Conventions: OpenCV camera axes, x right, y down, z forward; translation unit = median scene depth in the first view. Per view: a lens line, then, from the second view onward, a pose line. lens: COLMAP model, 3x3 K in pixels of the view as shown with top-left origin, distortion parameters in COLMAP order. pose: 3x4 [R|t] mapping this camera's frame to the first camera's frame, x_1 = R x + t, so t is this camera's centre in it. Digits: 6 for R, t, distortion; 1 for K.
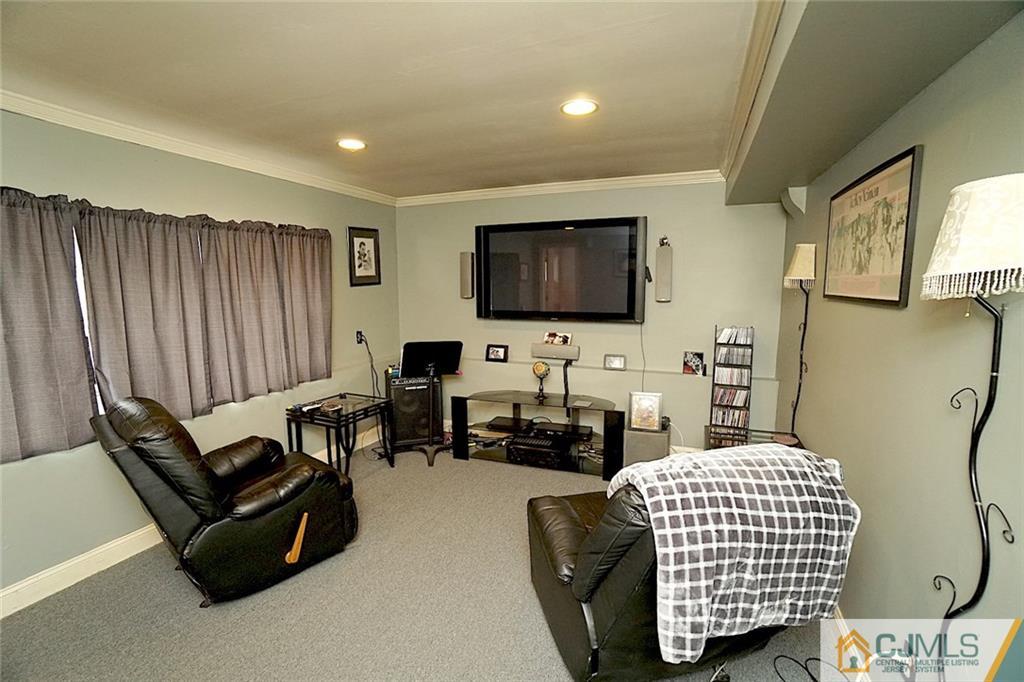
lens RADIAL K [[449.6, 0, 505.5], [0, 449.6, 343.3], [0, 0, 1]] dist [-0.063063, 0.021446]
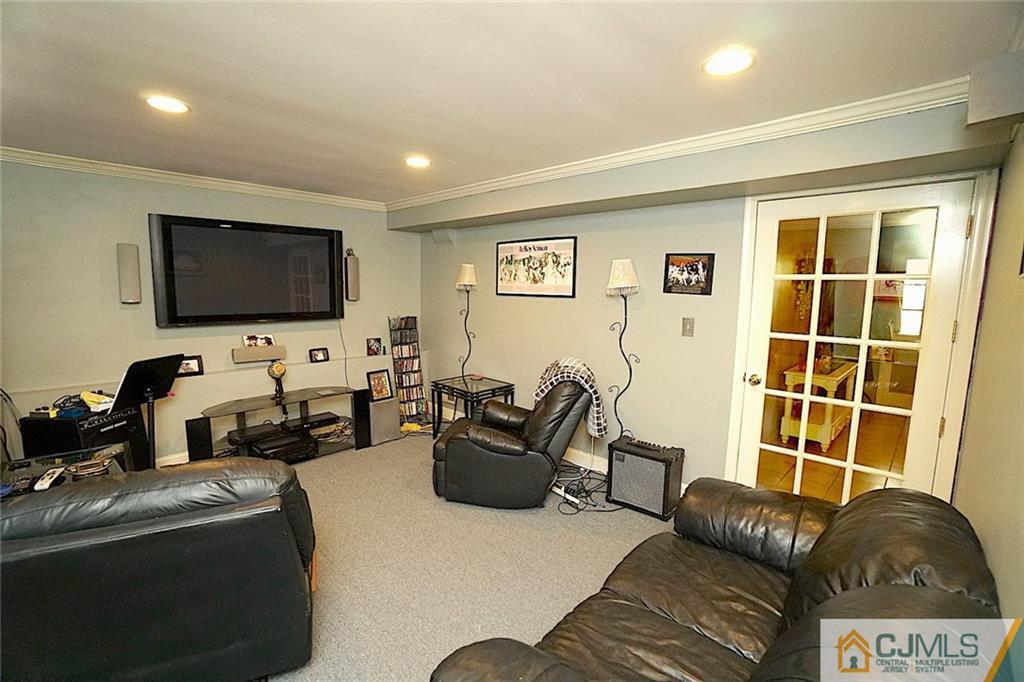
lens RADIAL K [[449.6, 0, 505.5], [0, 449.6, 343.3], [0, 0, 1]] dist [-0.063063, 0.021446]
pose [[0.383819, -0.110340, 0.916792, -0.628934], [0.105621, 0.991565, 0.075121, -0.023339], [-0.917348, 0.068000, 0.392236, 0.132178]]
